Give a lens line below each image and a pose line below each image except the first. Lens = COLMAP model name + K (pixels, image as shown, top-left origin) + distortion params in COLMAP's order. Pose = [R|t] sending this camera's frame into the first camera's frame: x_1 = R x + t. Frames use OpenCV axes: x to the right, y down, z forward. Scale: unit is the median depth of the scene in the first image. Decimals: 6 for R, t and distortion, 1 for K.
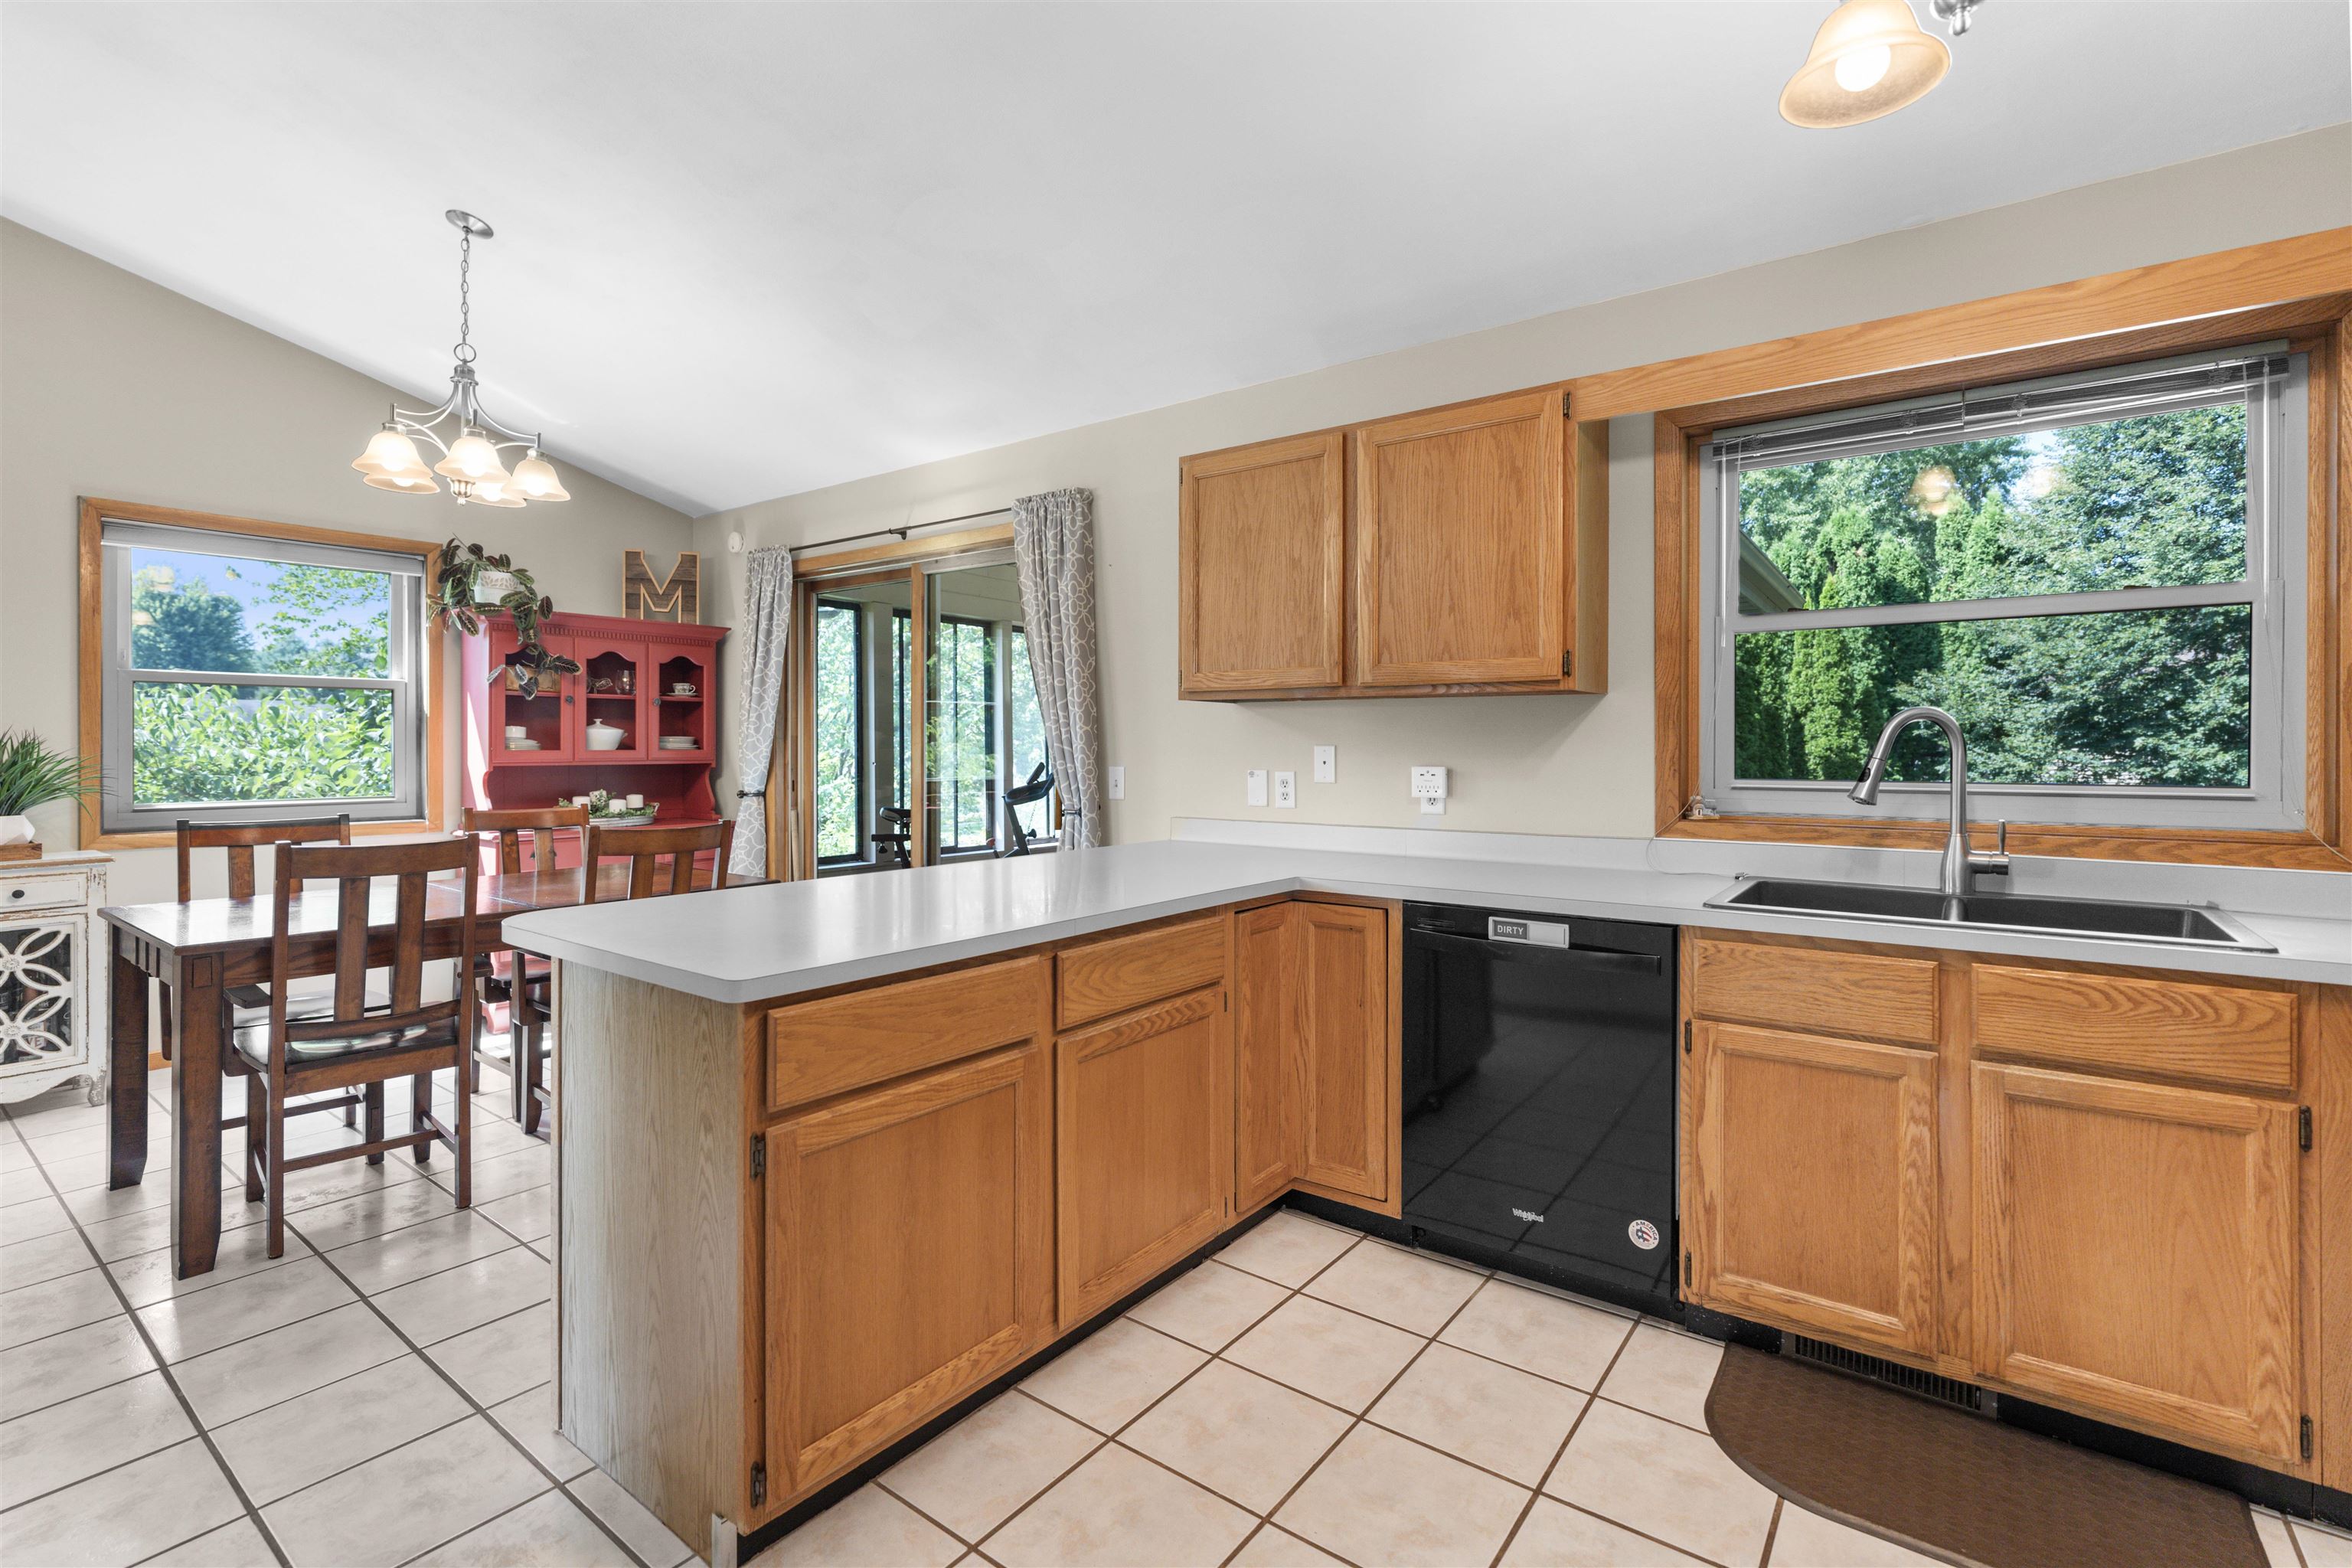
lens RADIAL K [[1078.3, 0, 1154.2], [0, 1078.3, 752.8], [0, 0, 1]] dist [-0.000280, -0.000068]
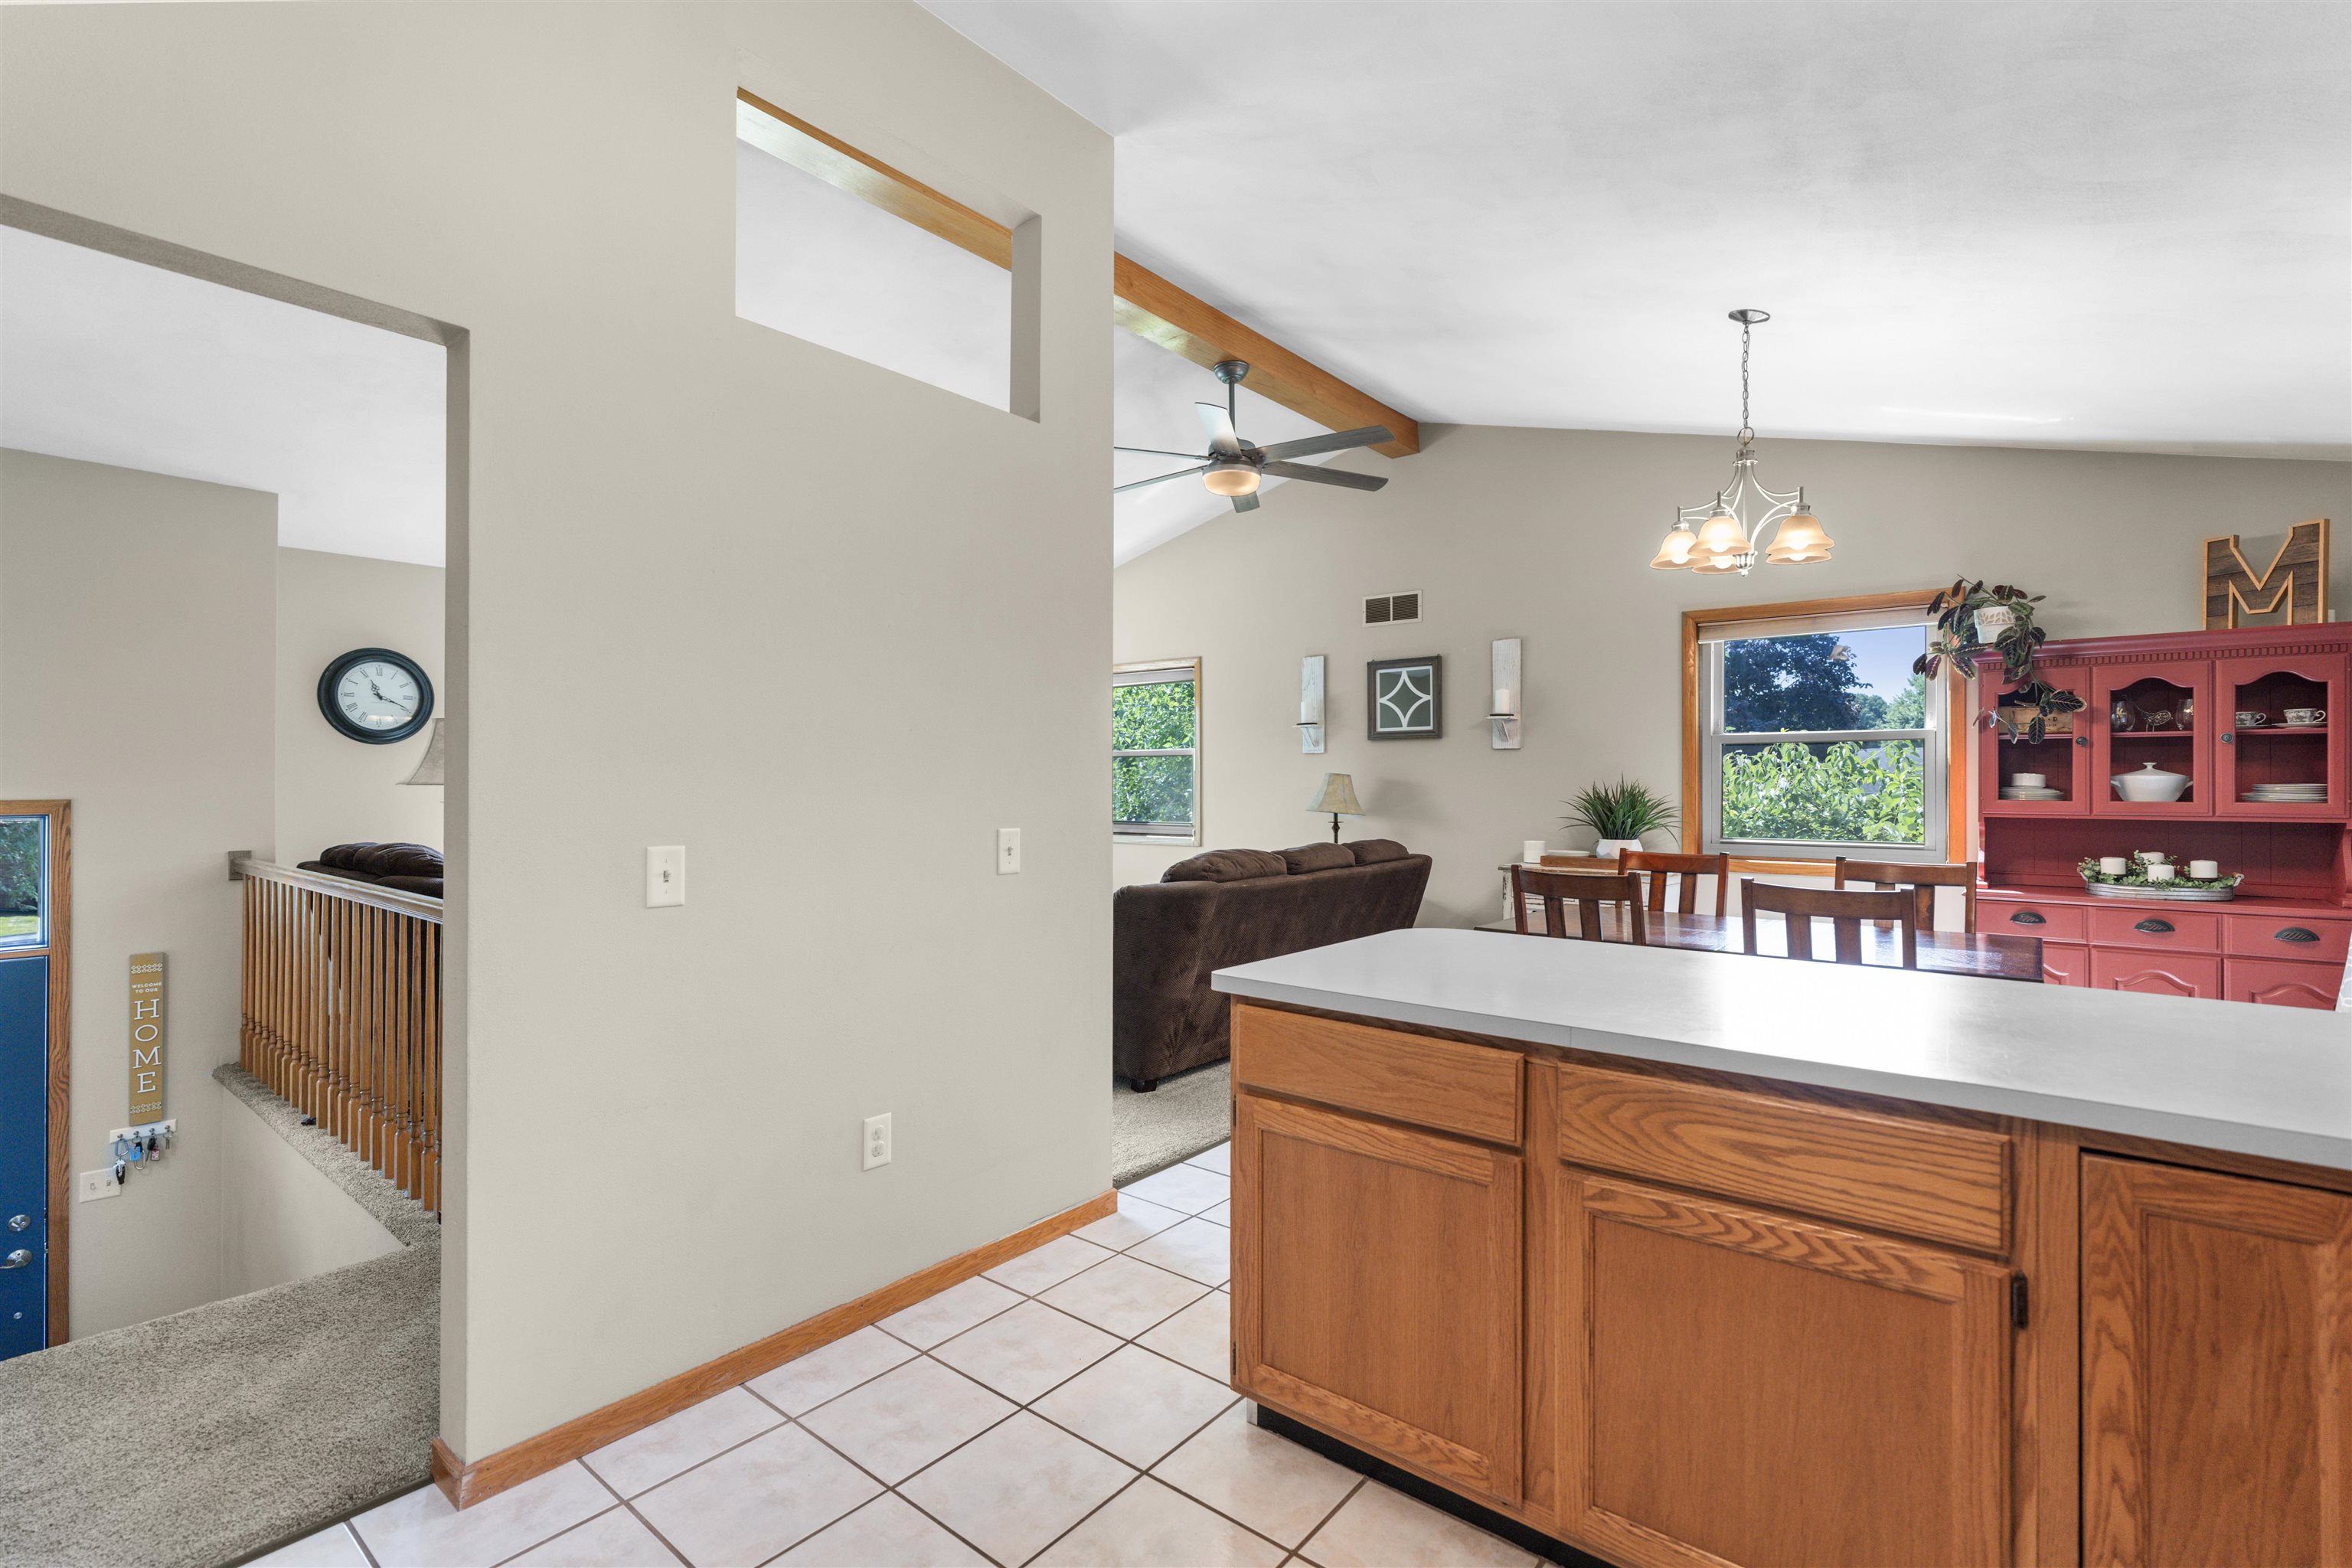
lens RADIAL K [[1067.7, 0, 1176.0], [0, 1067.7, 784.0], [0, 0, 1]] dist [-0.000610, 0.000105]
pose [[-0.026345, -0.000139, -0.999653, 0.311303], [-0.008316, 0.999965, 0.000080, -0.010039], [0.999618, 0.008316, -0.026346, 0.313091]]
